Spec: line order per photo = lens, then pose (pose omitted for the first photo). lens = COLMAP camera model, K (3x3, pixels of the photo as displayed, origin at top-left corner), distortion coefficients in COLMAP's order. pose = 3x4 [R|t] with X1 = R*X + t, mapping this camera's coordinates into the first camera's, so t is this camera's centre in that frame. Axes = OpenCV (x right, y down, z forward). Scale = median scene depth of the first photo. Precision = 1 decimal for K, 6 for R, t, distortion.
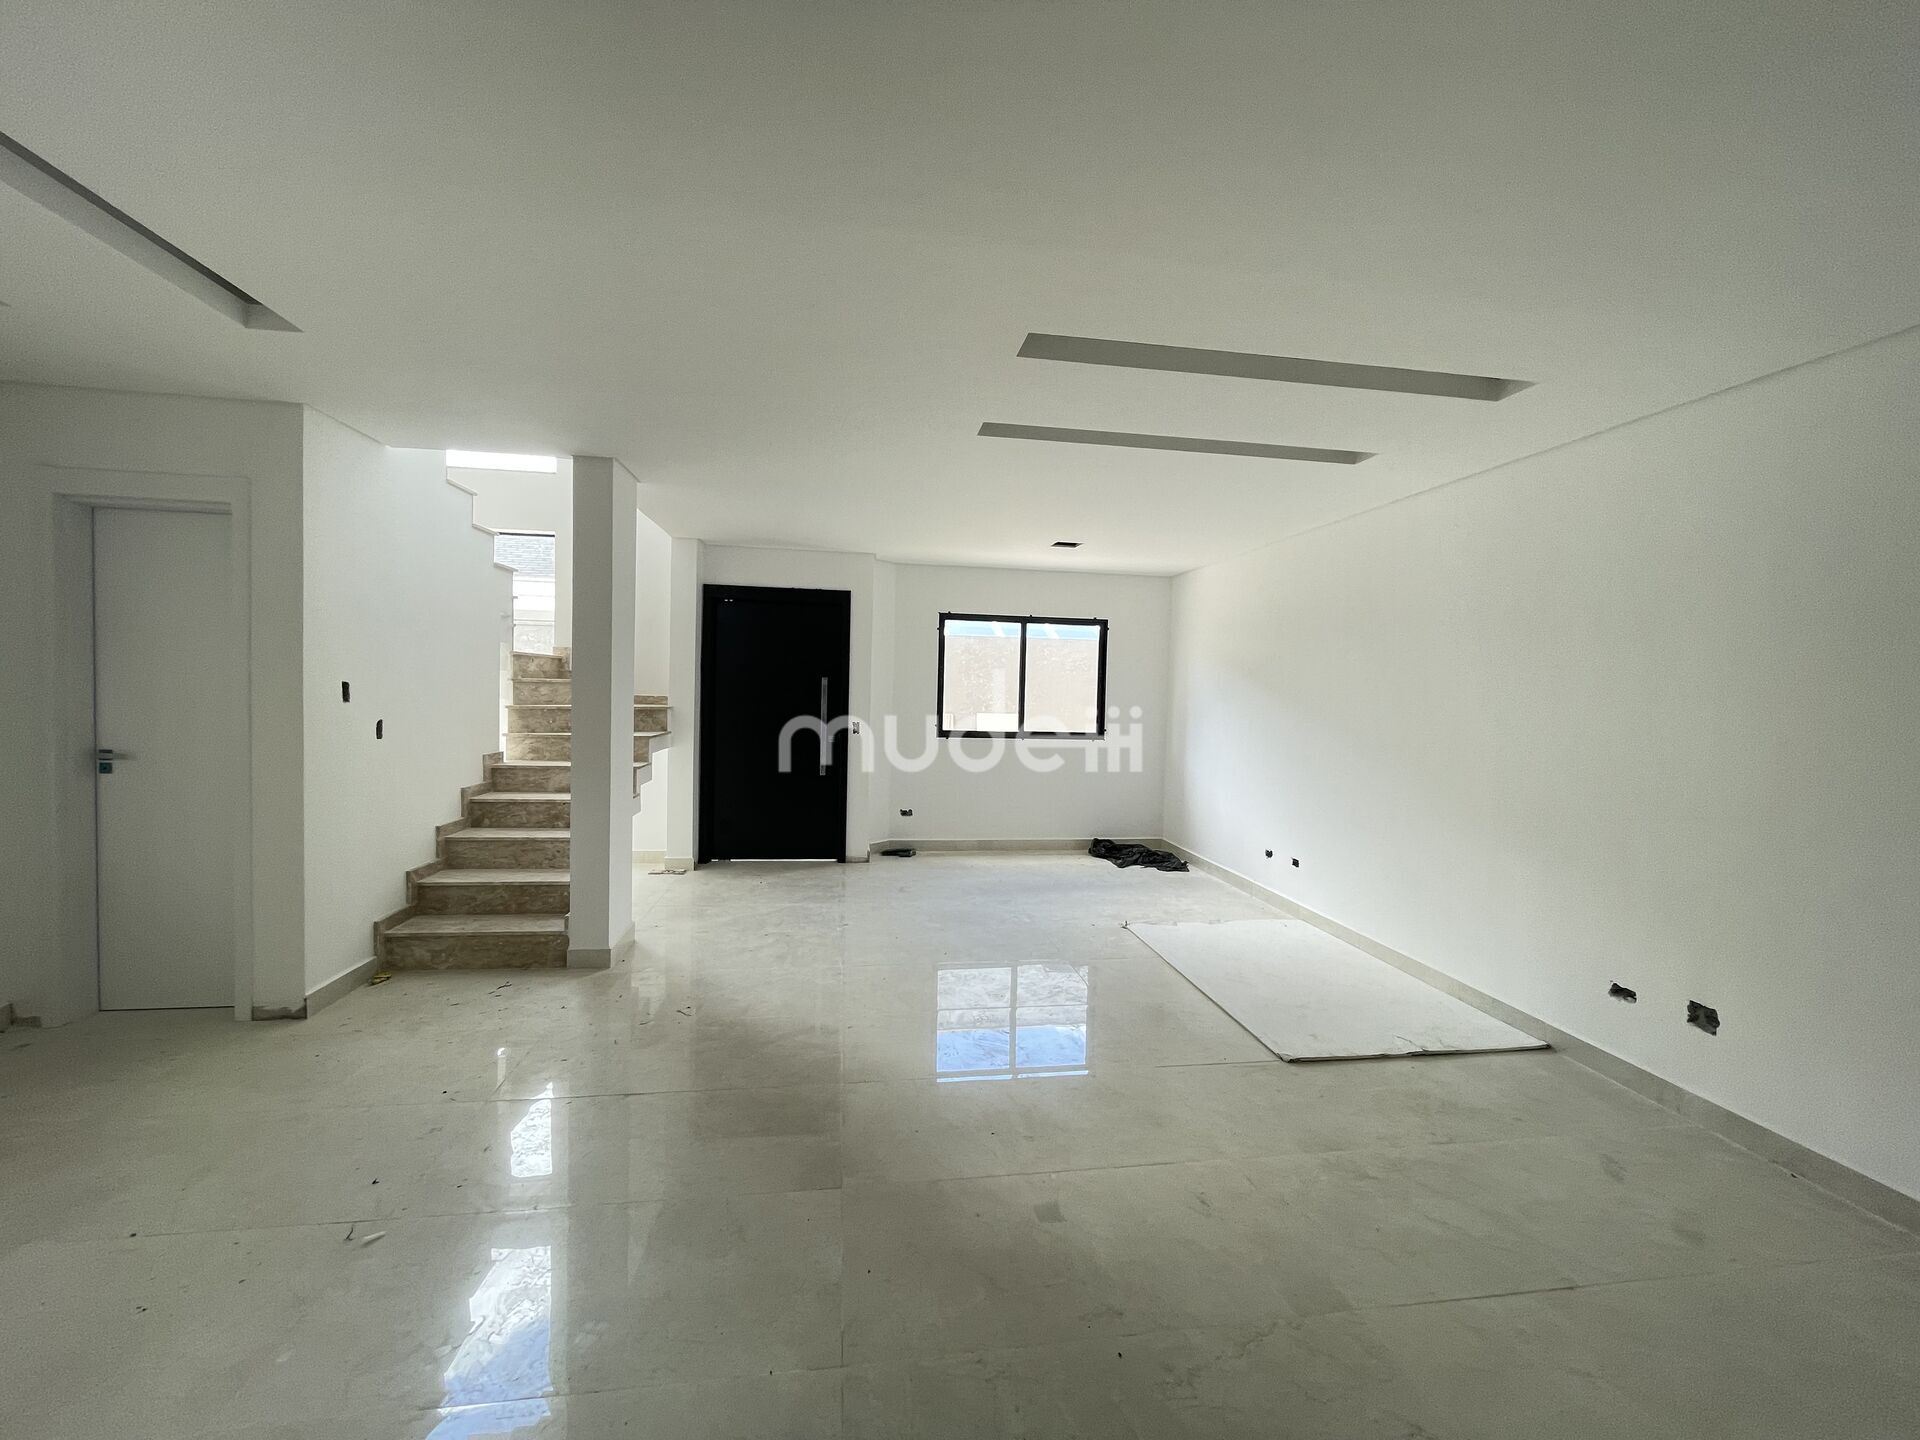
lens RADIAL K [[779.5, 0, 962.2], [0, 779.5, 718.4], [0, 0, 1]] dist [-0.002249, 0.000055]
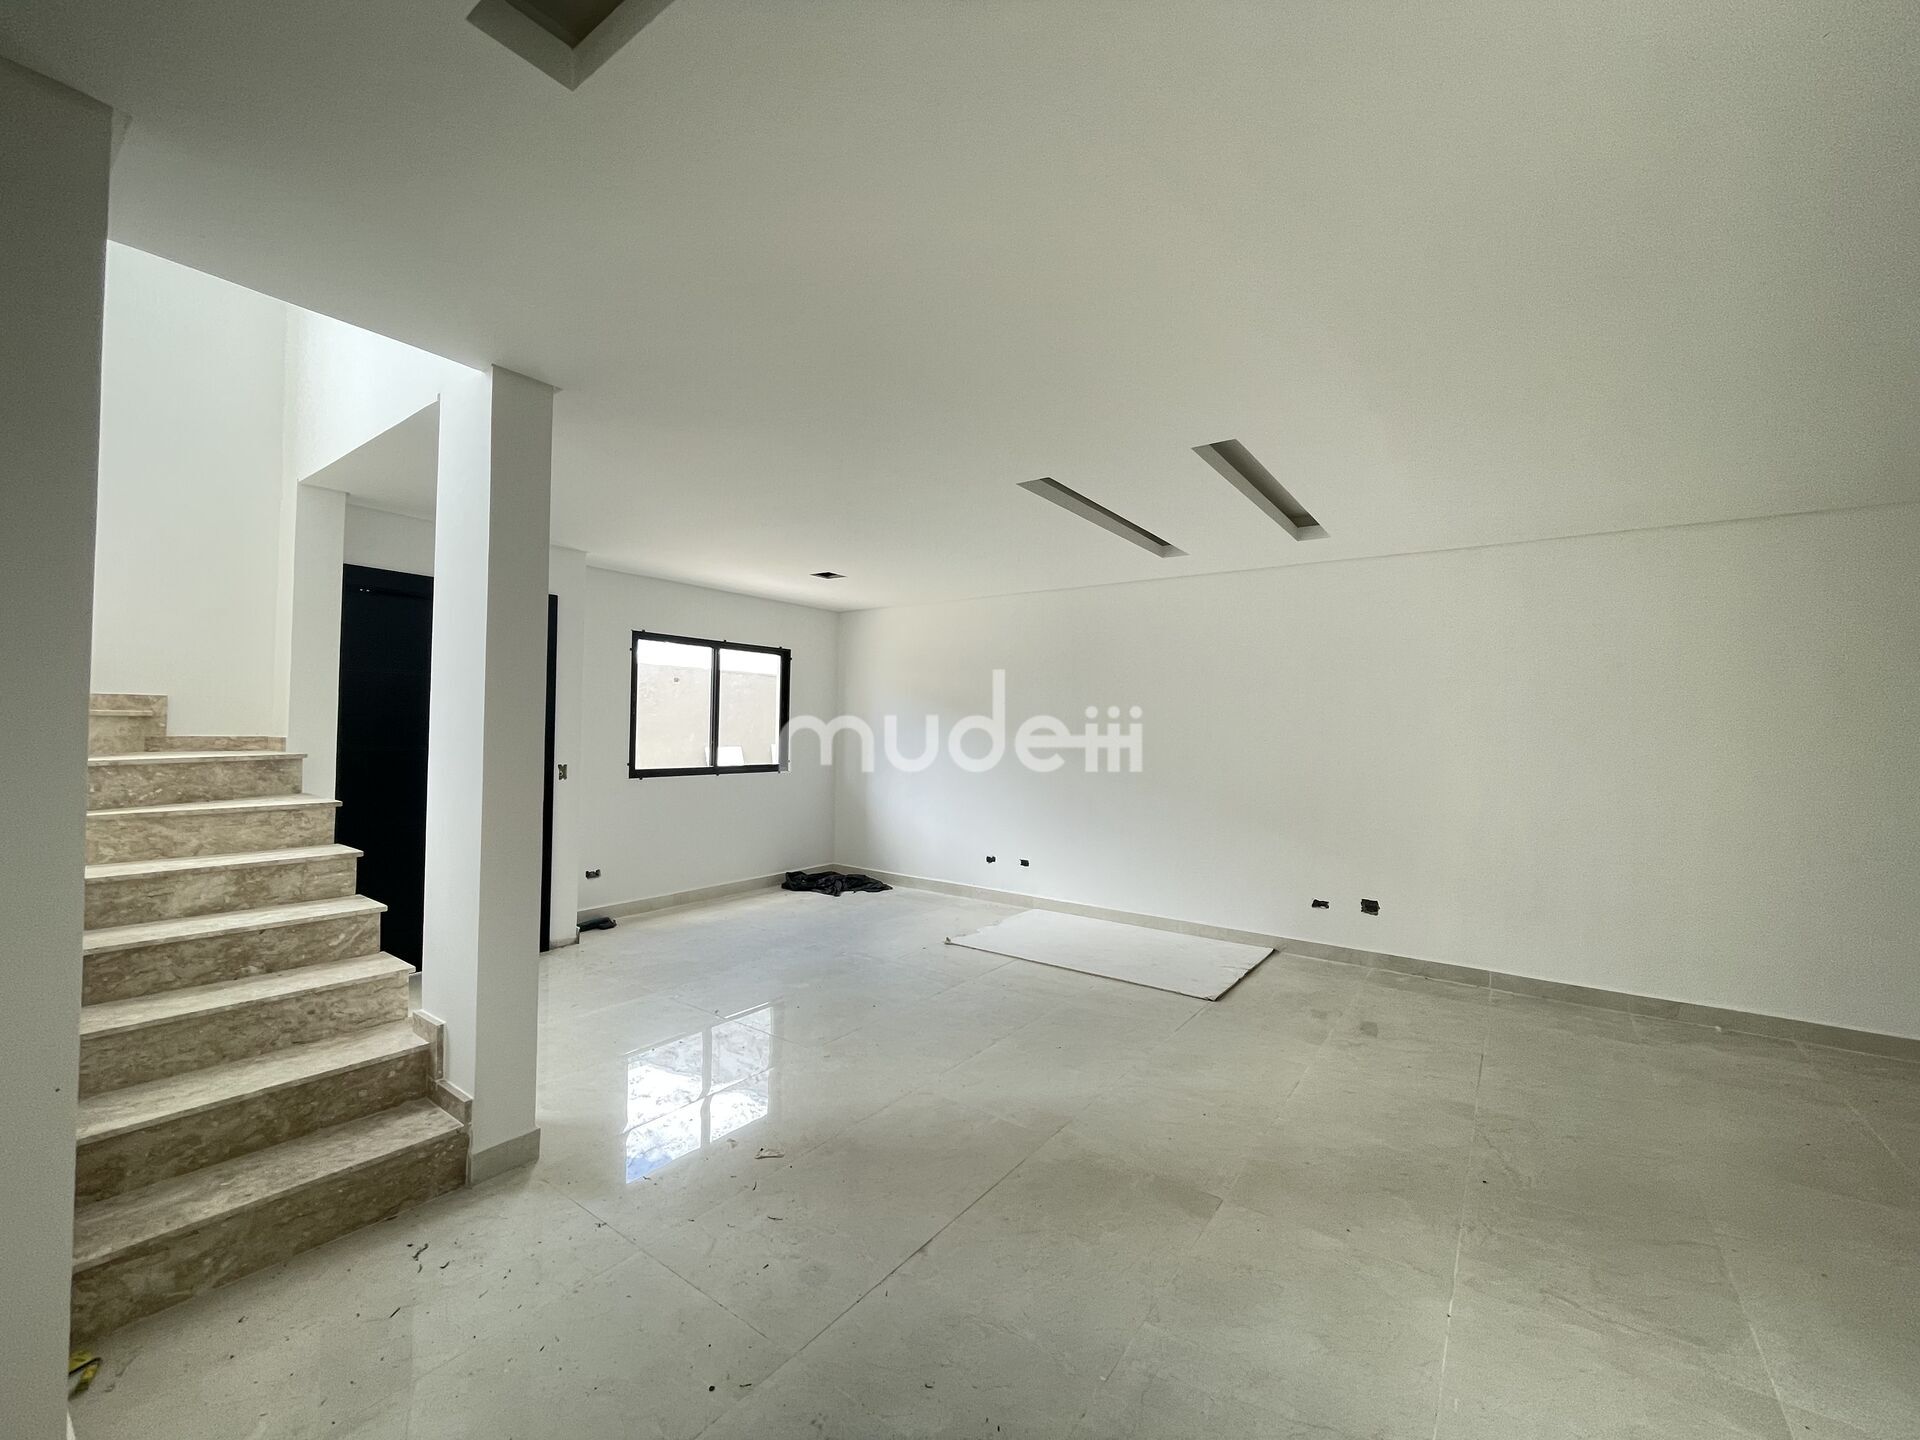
lens RADIAL K [[779.5, 0, 958.8], [0, 779.5, 712.1], [0, 0, 1]] dist [-0.002249, 0.000055]
pose [[0.700995, 0.000556, 0.713166, -0.510822], [0.027024, 0.999261, -0.027342, -0.019380], [-0.712654, 0.038439, 0.700462, 0.213192]]
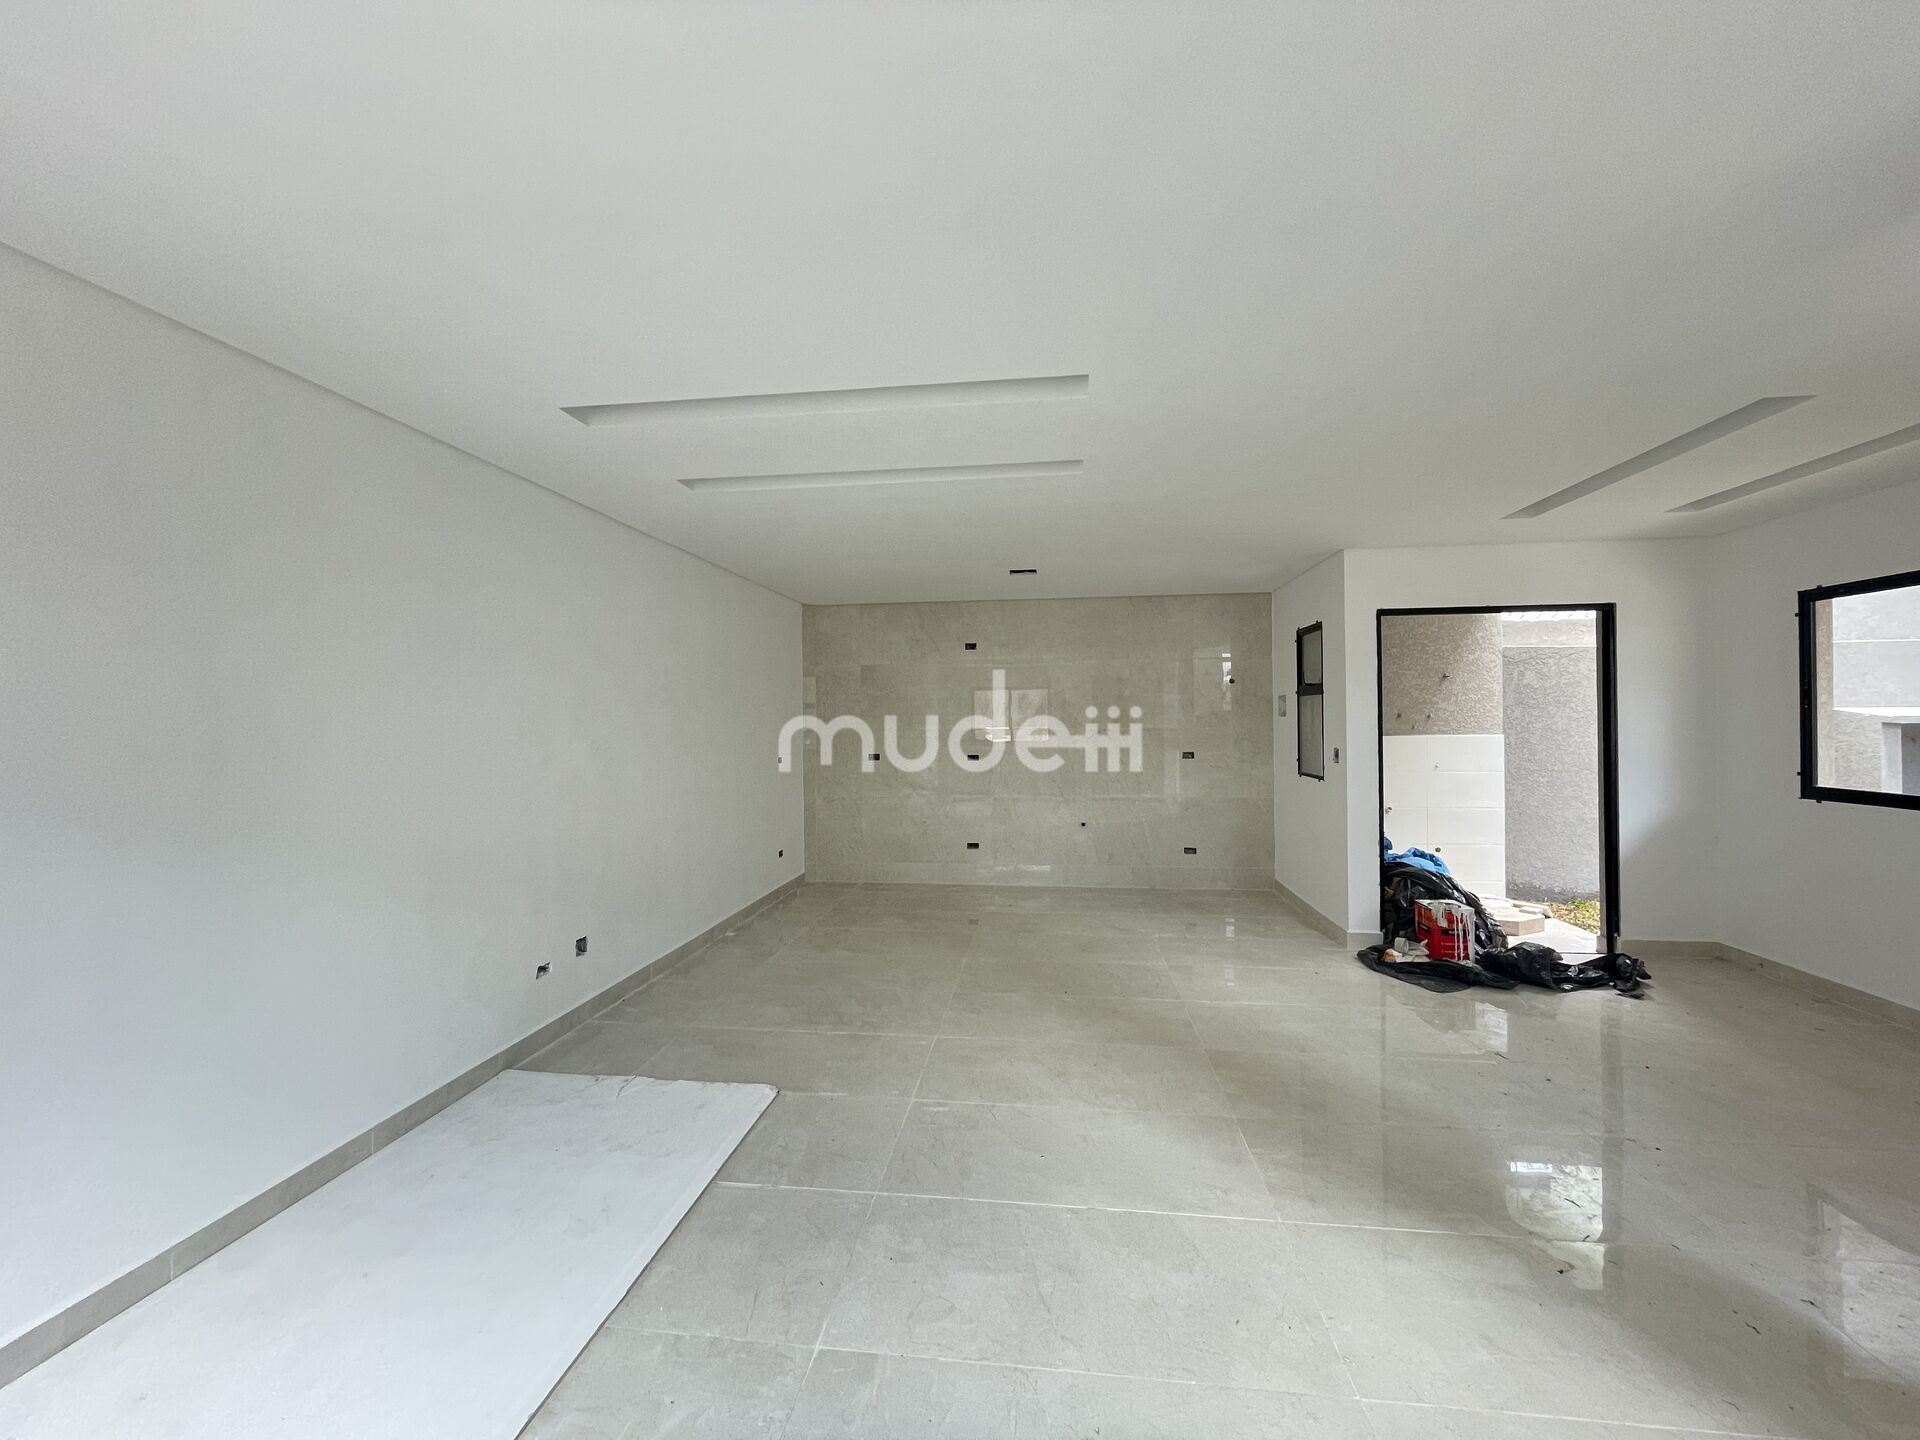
lens RADIAL K [[779.5, 0, 954.5], [0, 779.5, 717.5], [0, 0, 1]] dist [-0.002249, 0.000055]
pose [[-0.962127, -0.010263, 0.272408, -0.035107], [-0.000316, 0.999332, 0.036532, -0.040272], [-0.272601, 0.035062, -0.961488, 1.125546]]
